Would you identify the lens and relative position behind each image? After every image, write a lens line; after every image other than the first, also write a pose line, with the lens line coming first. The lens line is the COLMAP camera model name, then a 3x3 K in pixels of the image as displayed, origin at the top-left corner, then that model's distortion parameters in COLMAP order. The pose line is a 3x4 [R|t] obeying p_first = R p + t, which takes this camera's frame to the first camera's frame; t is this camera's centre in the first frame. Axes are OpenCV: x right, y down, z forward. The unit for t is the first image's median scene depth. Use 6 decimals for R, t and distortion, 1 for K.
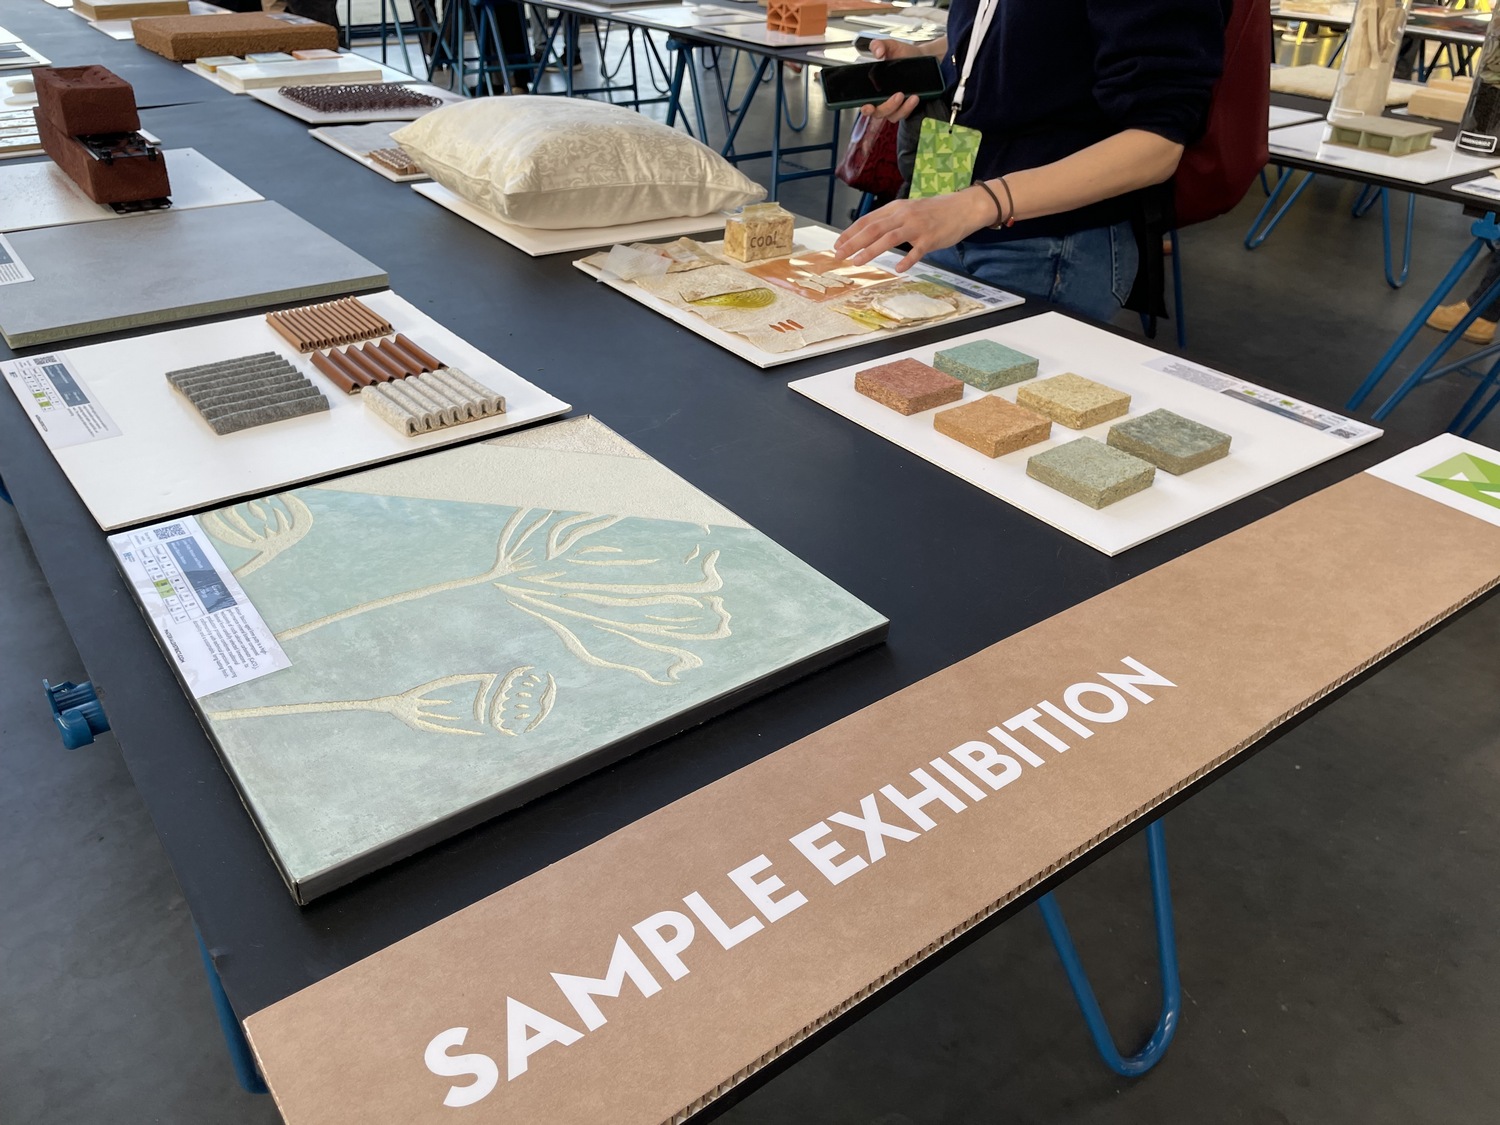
lens RADIAL K [[1097.5, 0, 779.2], [0, 1097.5, 537.0], [0, 0, 1]] dist [0.081130, -0.106913]
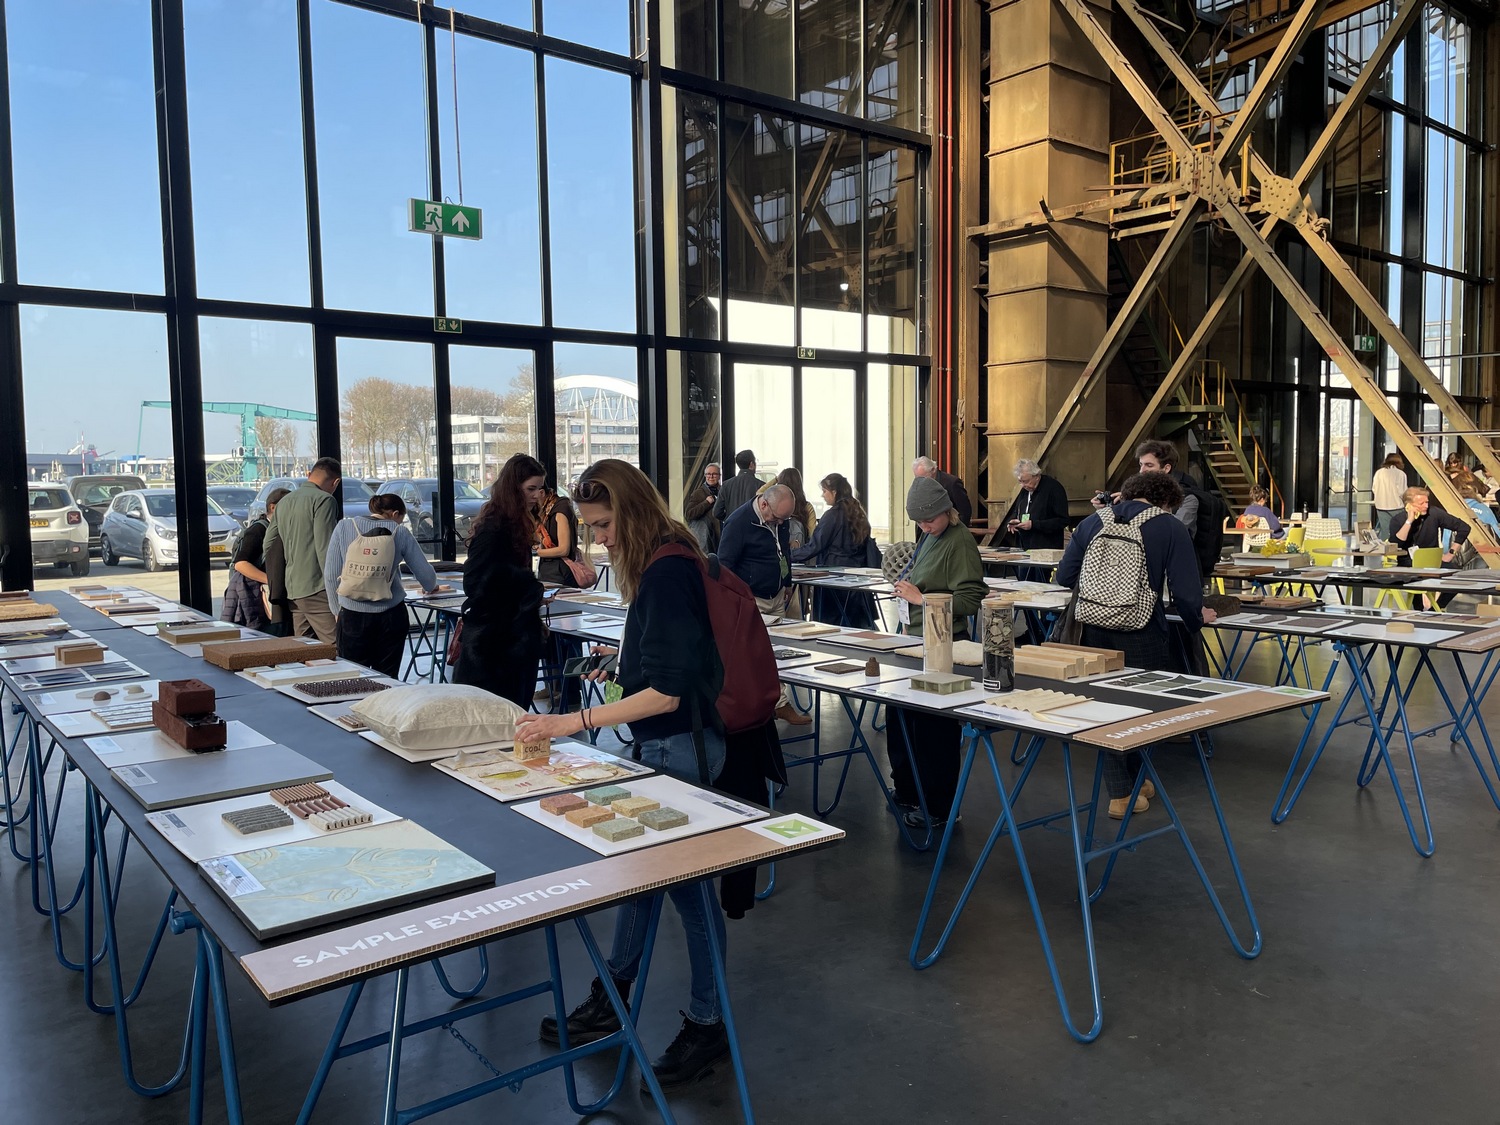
lens RADIAL K [[1097.5, 0, 779.2], [0, 1097.5, 537.0], [0, 0, 1]] dist [0.081130, -0.106913]
pose [[0.999027, -0.038427, 0.021658, 0.435314], [0.044096, 0.882607, -0.468039, 0.370401], [-0.001130, 0.468539, 0.883442, -0.998895]]
